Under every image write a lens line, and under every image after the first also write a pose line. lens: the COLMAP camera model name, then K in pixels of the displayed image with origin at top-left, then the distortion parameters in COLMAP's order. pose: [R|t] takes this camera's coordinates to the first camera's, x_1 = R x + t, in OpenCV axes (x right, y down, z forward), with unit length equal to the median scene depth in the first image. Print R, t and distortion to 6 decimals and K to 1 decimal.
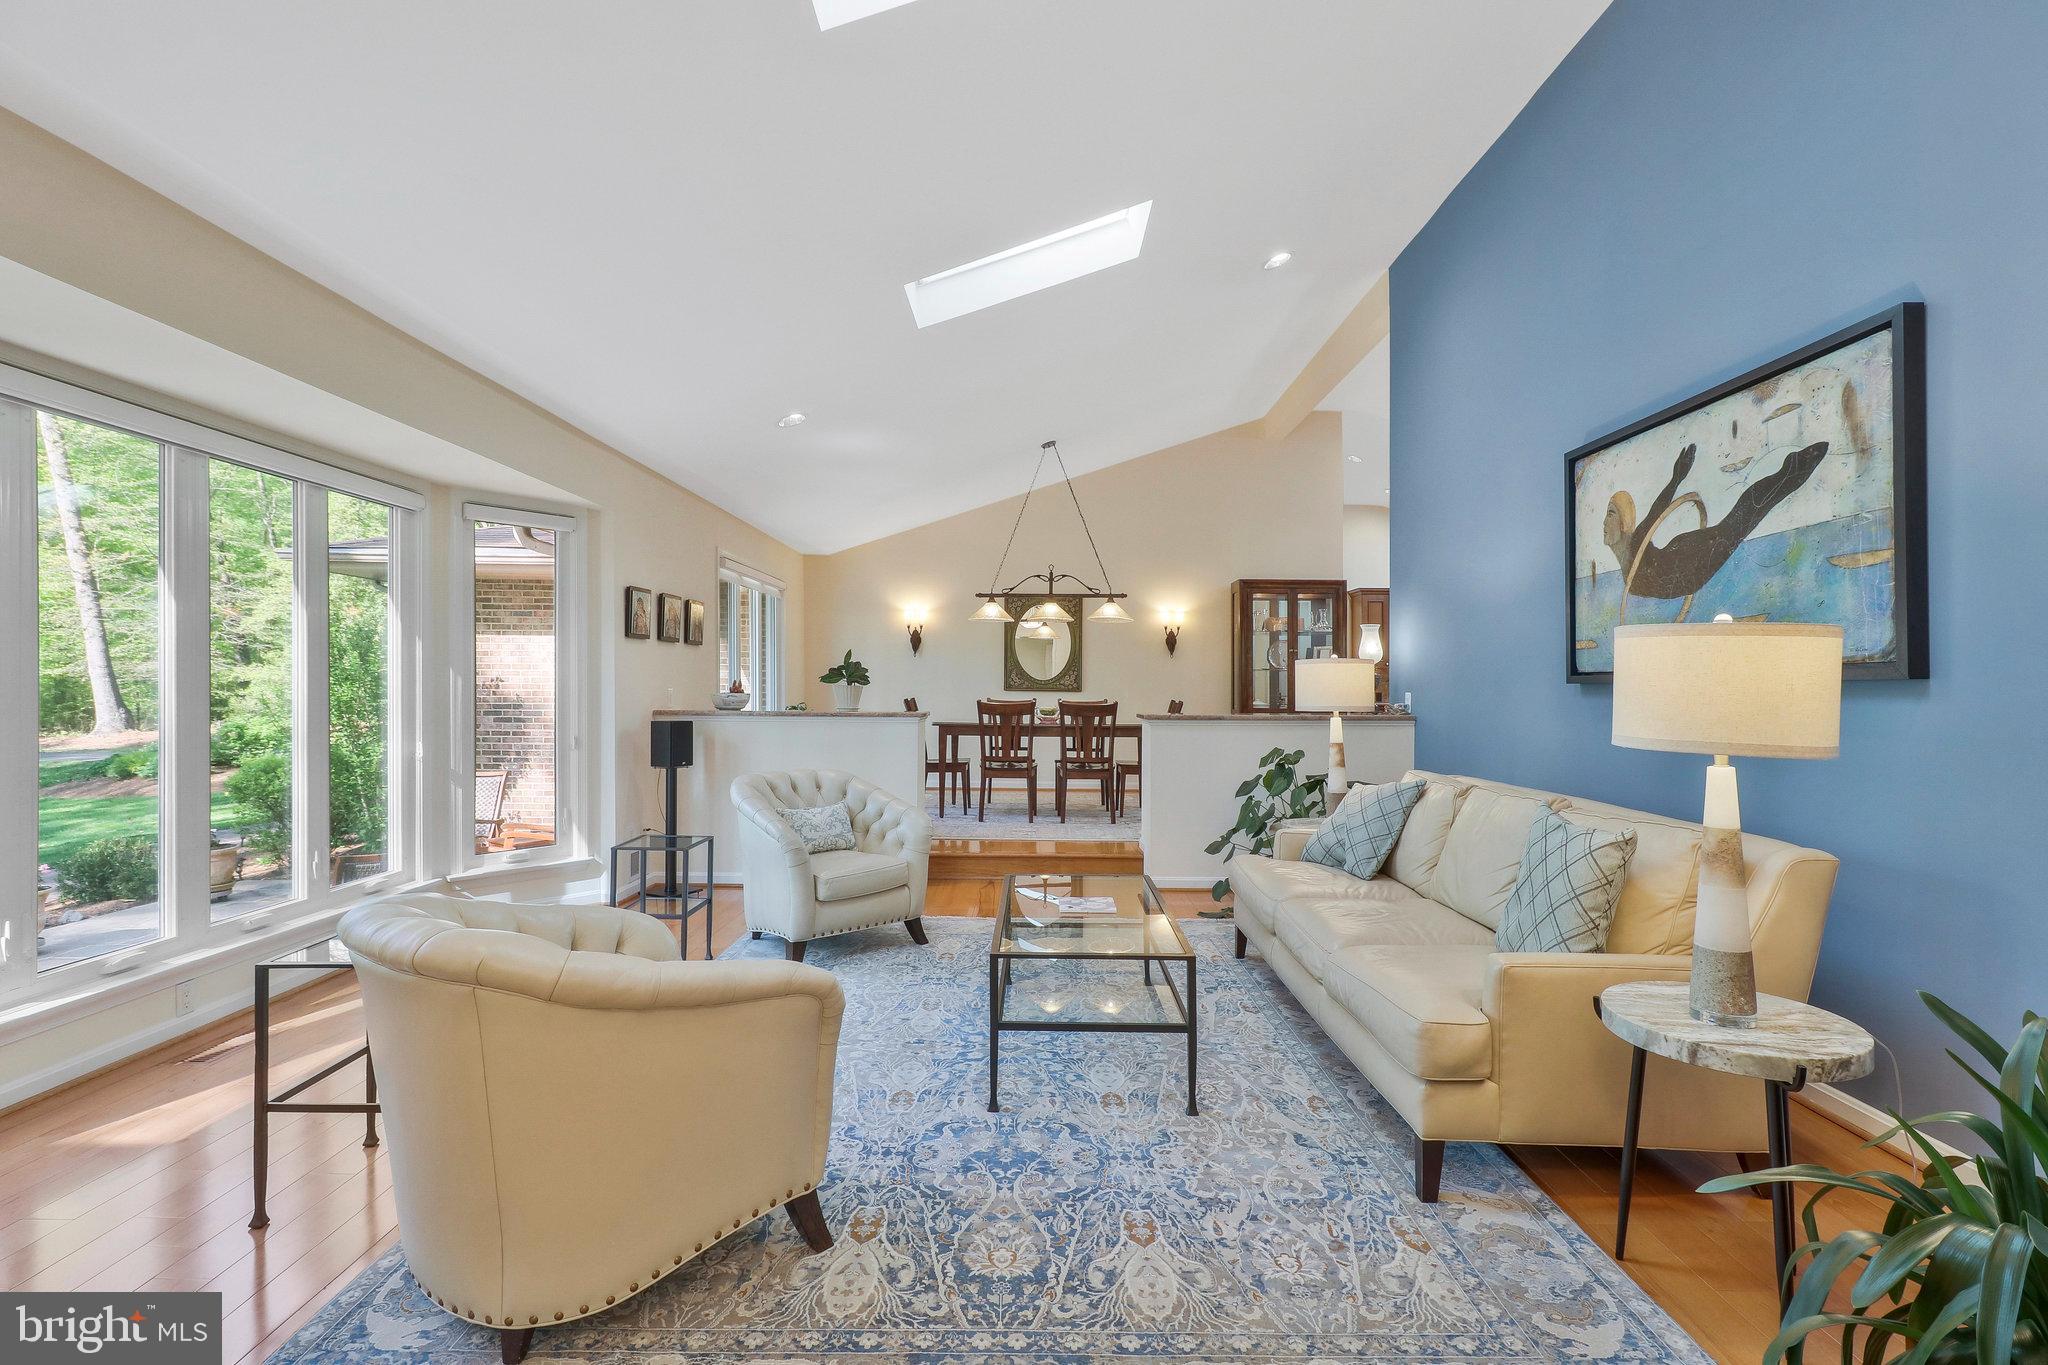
lens RADIAL K [[970.1, 0, 1036.3], [0, 970.1, 688.5], [0, 0, 1]] dist [0.004106, -0.000470]
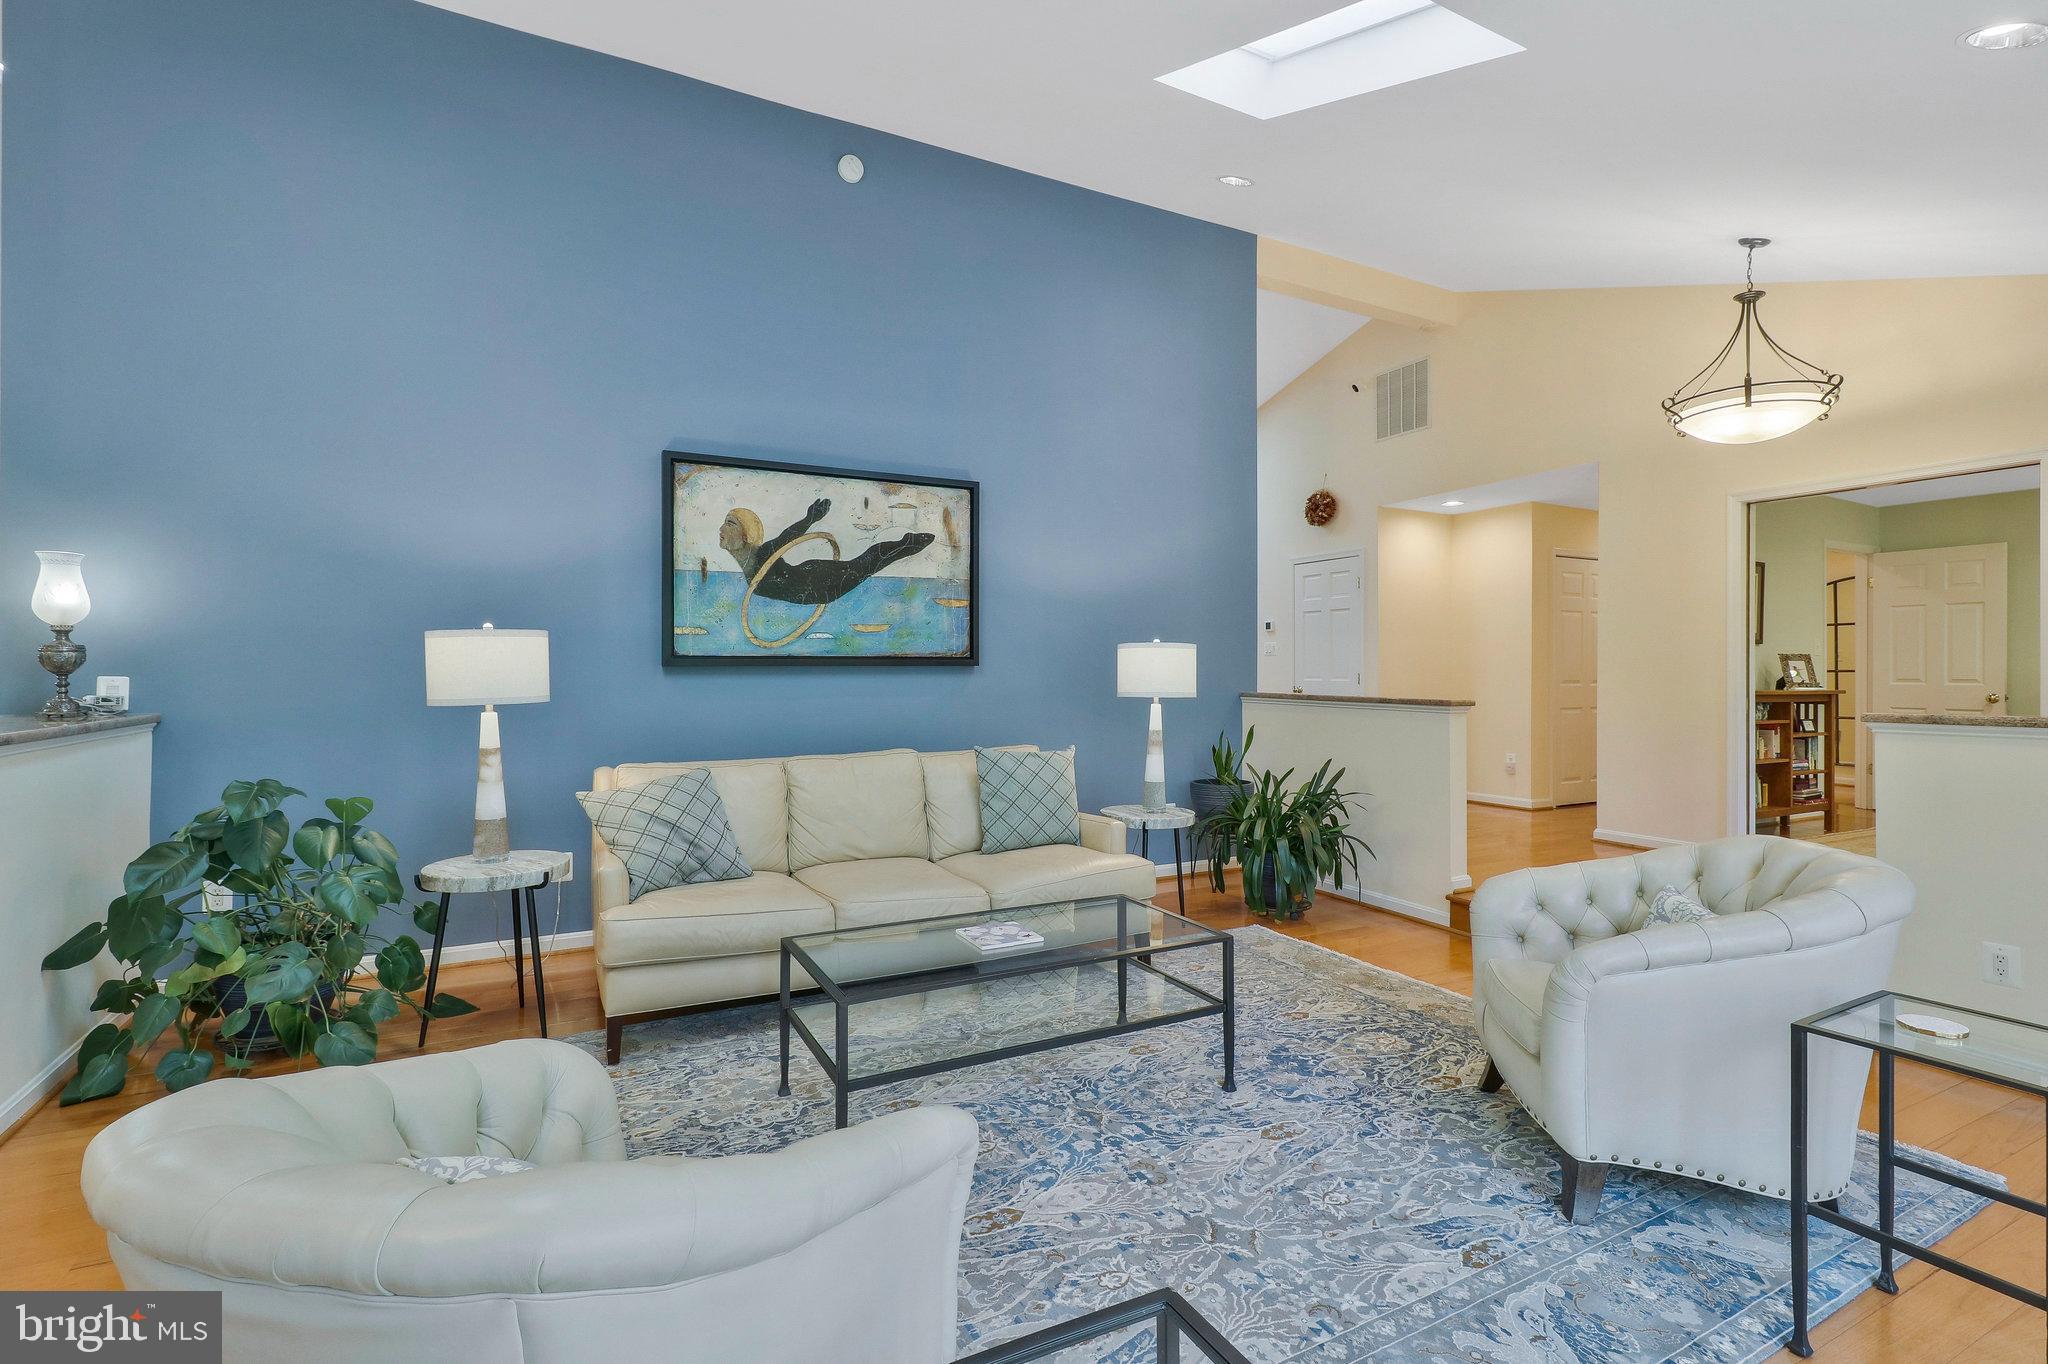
lens RADIAL K [[970.1, 0, 1014.3], [0, 970.1, 671.8], [0, 0, 1]] dist [0.004106, -0.000470]
pose [[-0.477326, -0.004270, 0.878716, -0.778803], [-0.001760, 0.999991, 0.003904, -0.004872], [-0.878724, 0.000317, -0.477329, 1.586268]]
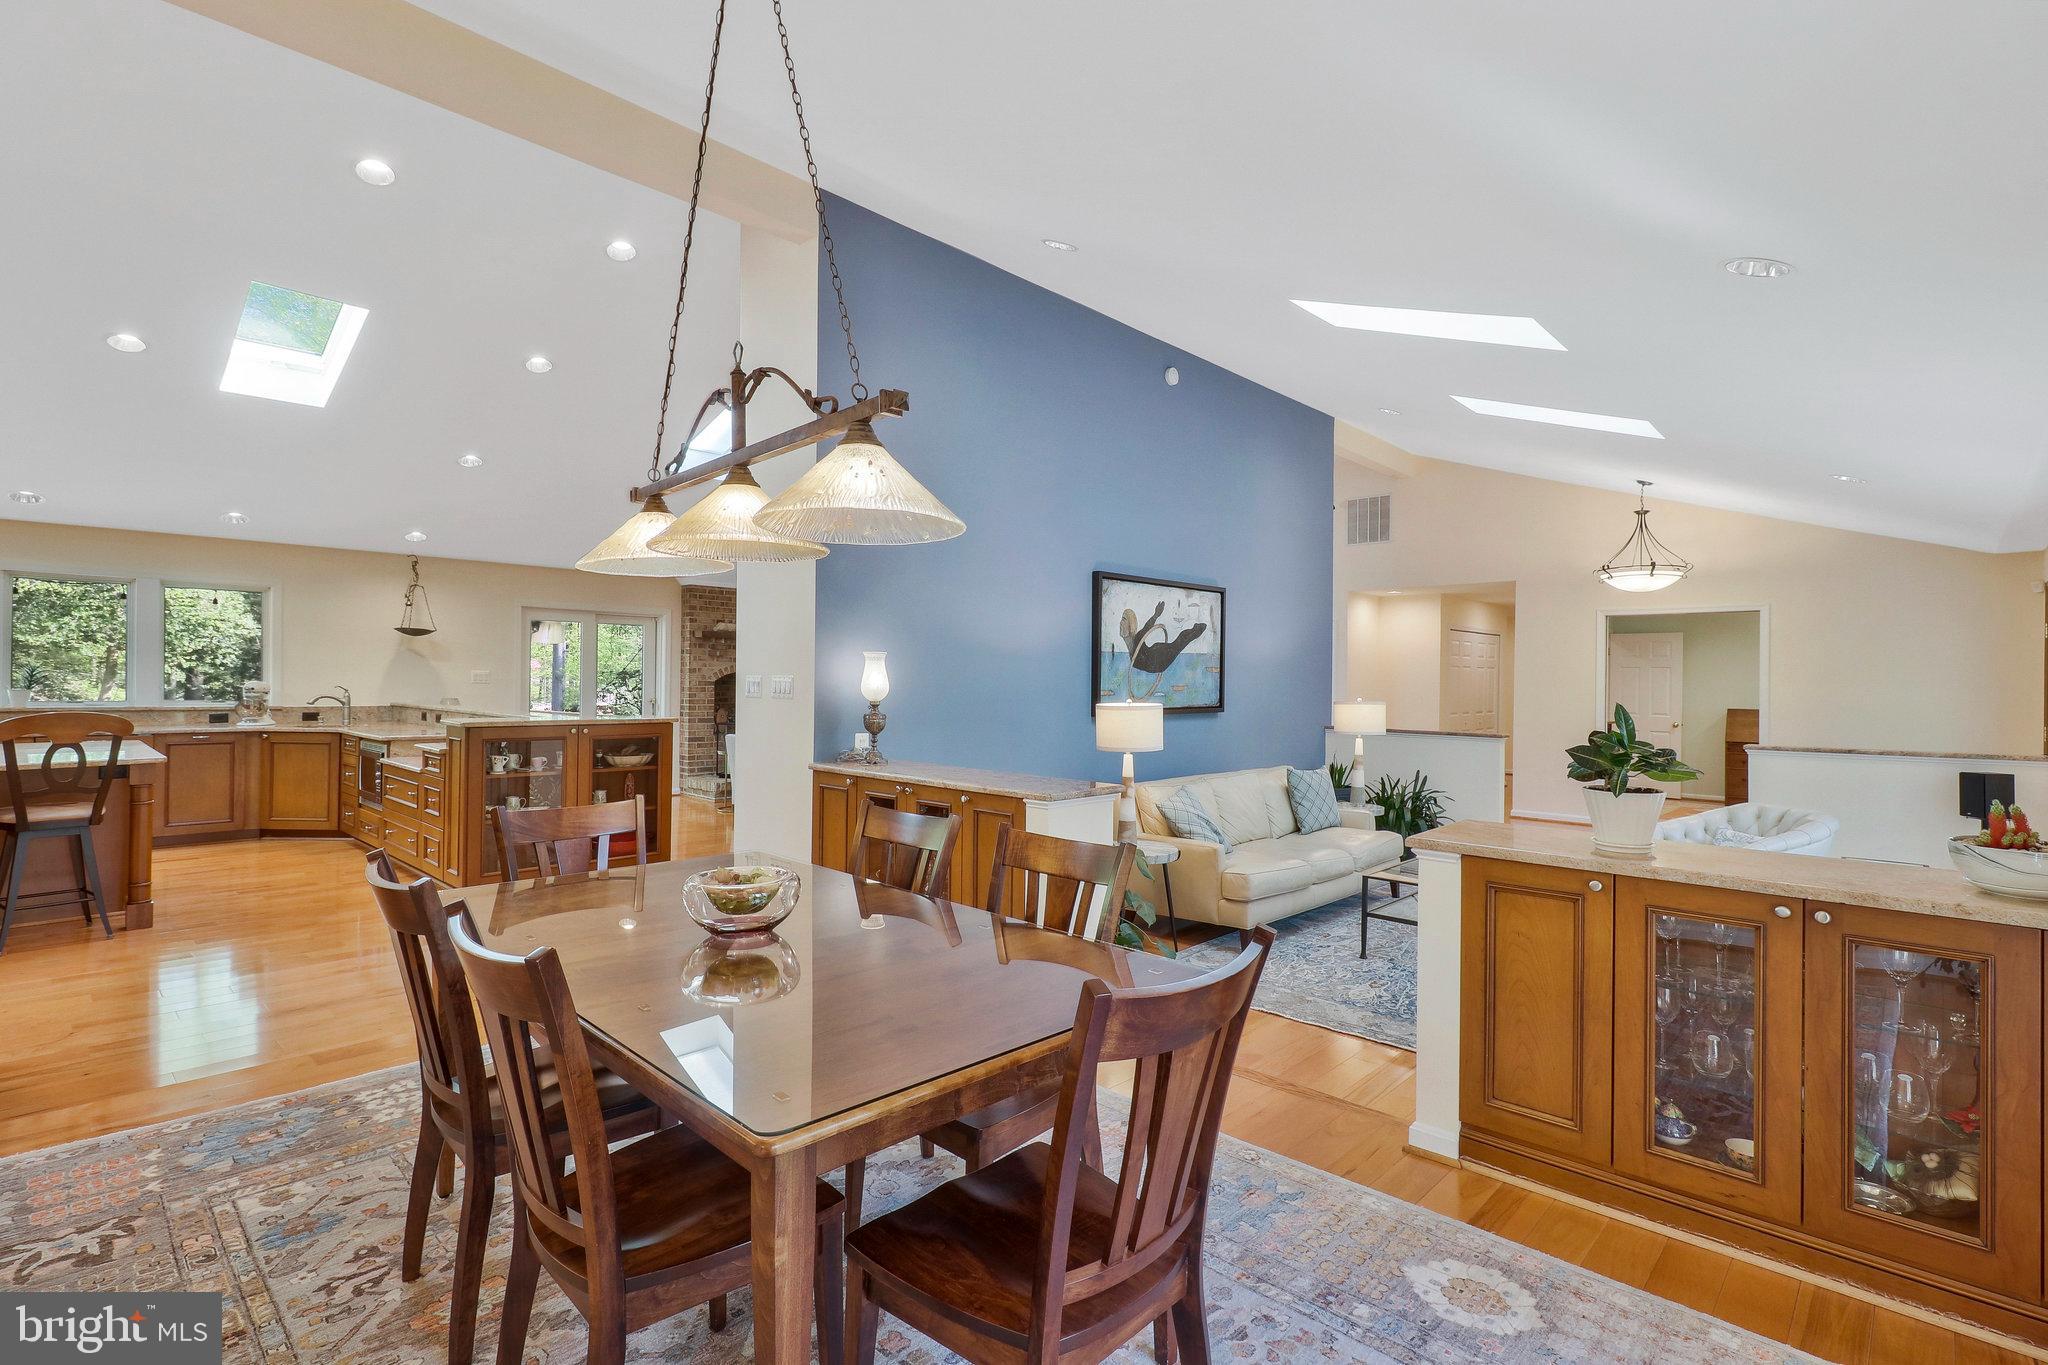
lens RADIAL K [[970.1, 0, 1036.1], [0, 970.1, 678.0], [0, 0, 1]] dist [0.004106, -0.000470]
pose [[-0.738299, -0.011020, 0.674384, -0.594037], [-0.012501, 0.999918, 0.002654, -0.097175], [-0.674358, -0.006471, -0.738376, 3.016605]]
